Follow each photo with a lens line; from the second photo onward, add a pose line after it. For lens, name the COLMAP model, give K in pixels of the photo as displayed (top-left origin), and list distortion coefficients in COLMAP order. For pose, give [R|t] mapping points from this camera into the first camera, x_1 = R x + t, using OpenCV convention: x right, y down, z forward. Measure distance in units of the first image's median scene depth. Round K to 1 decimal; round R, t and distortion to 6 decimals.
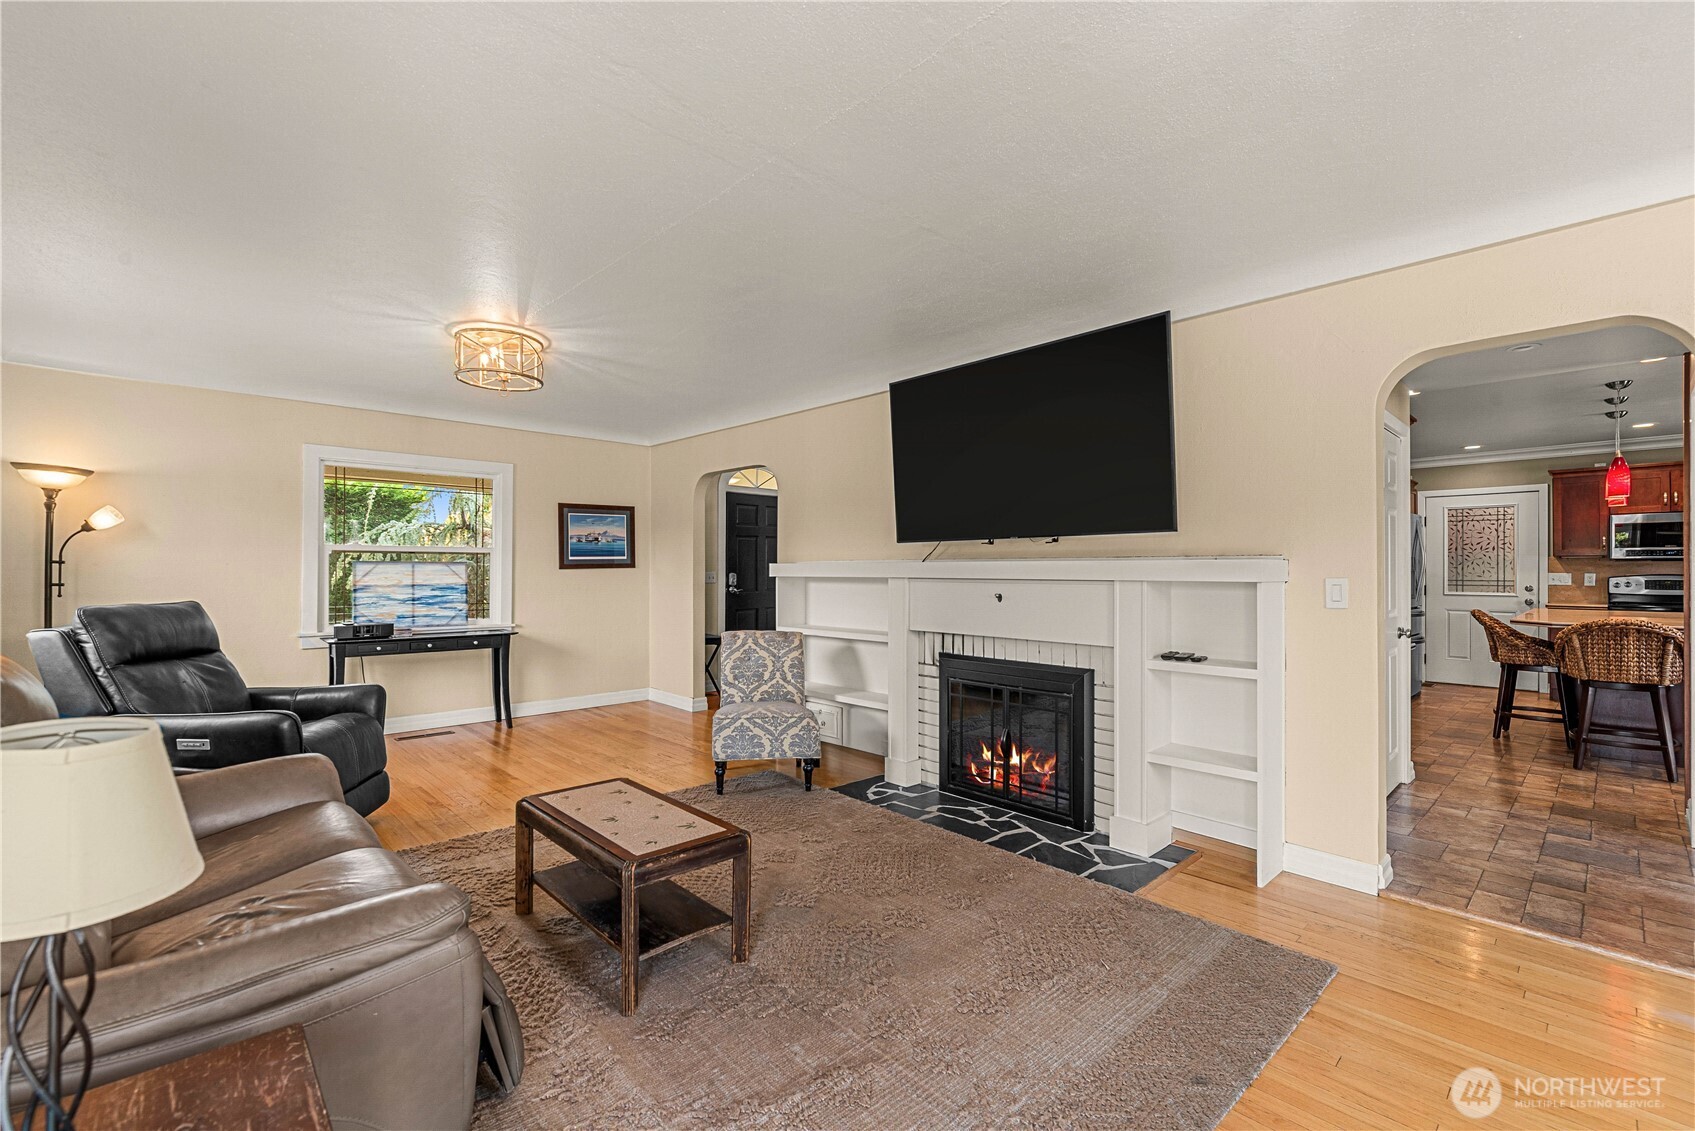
lens RADIAL K [[739.6, 0, 842.6], [0, 739.6, 566.3], [0, 0, 1]] dist [0.001448, -0.000684]
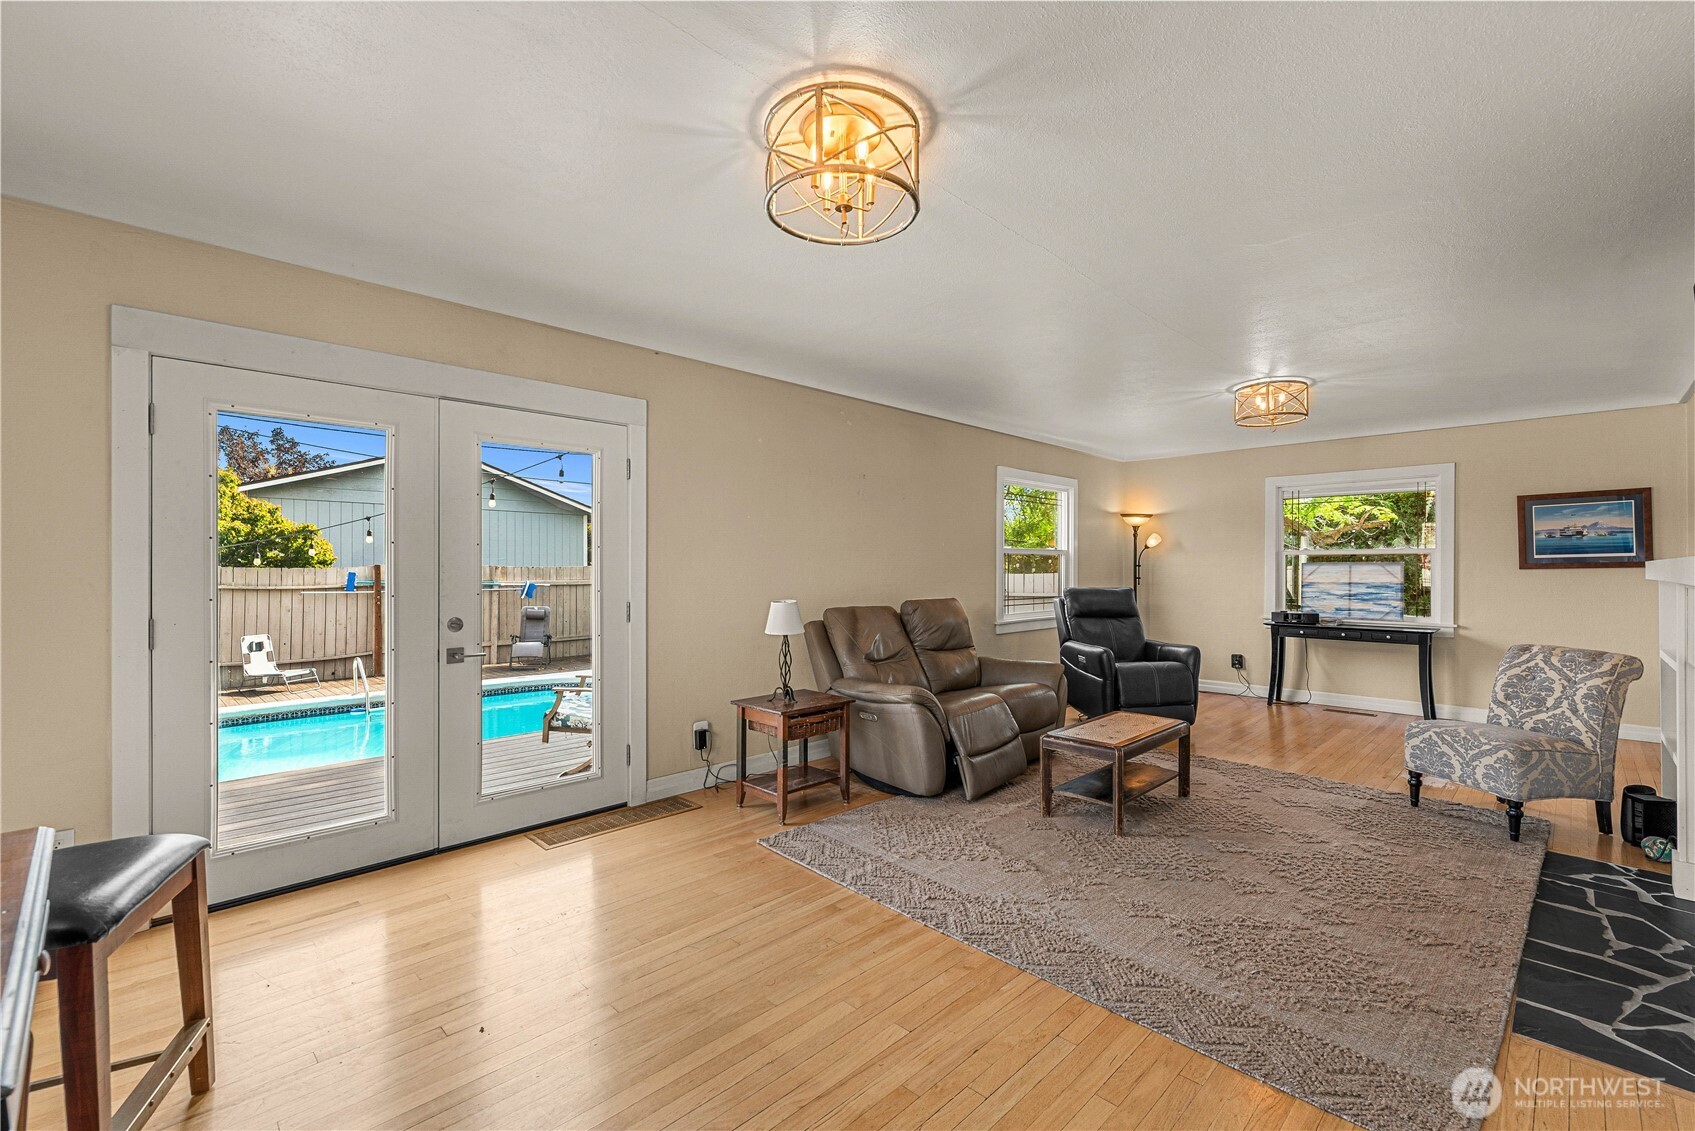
lens RADIAL K [[739.6, 0, 851.9], [0, 739.6, 568.4], [0, 0, 1]] dist [0.001448, -0.000684]
pose [[0.016080, -0.002283, -0.999868, 0.786017], [0.005309, 0.999983, -0.002198, 0.000808], [0.999857, -0.005273, 0.016092, 0.265439]]
